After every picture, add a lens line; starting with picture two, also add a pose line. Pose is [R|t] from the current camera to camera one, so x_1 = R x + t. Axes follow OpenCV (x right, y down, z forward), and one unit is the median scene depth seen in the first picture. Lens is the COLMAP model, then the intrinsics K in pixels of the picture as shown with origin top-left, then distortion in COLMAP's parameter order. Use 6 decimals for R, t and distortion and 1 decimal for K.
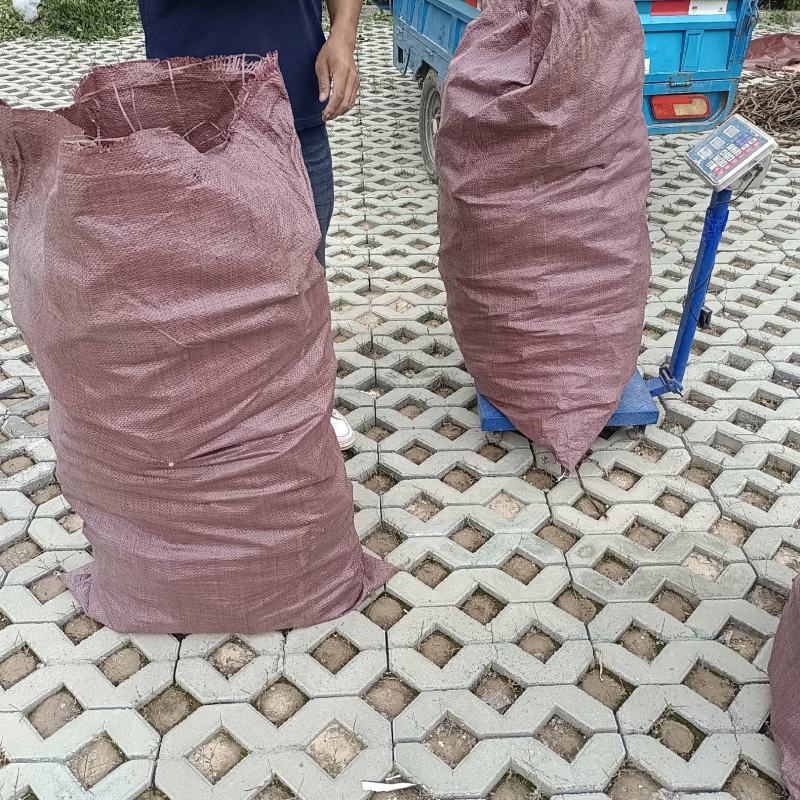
lens RADIAL K [[798.8, 0, 415.1], [0, 798.8, 402.8], [0, 0, 1]] dist [0.056082, -0.056591]
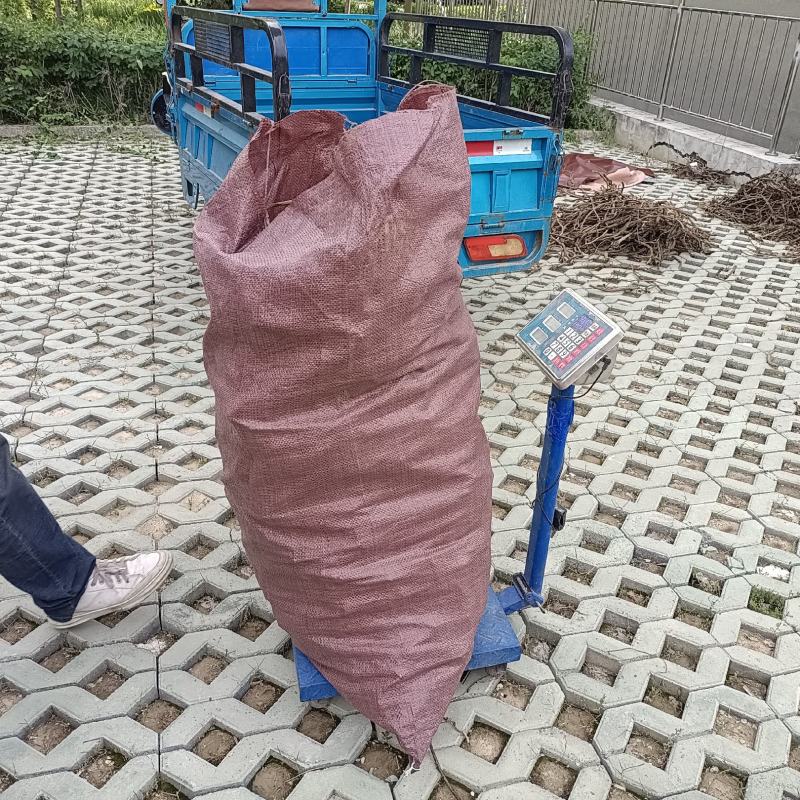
lens RADIAL K [[798.8, 0, 415.1], [0, 798.8, 402.8], [0, 0, 1]] dist [0.056082, -0.056591]
pose [[0.976442, -0.075131, 0.202278, 0.051482], [0.097541, 0.989867, -0.103193, -0.141204], [-0.192476, 0.120493, 0.973876, 0.190662]]
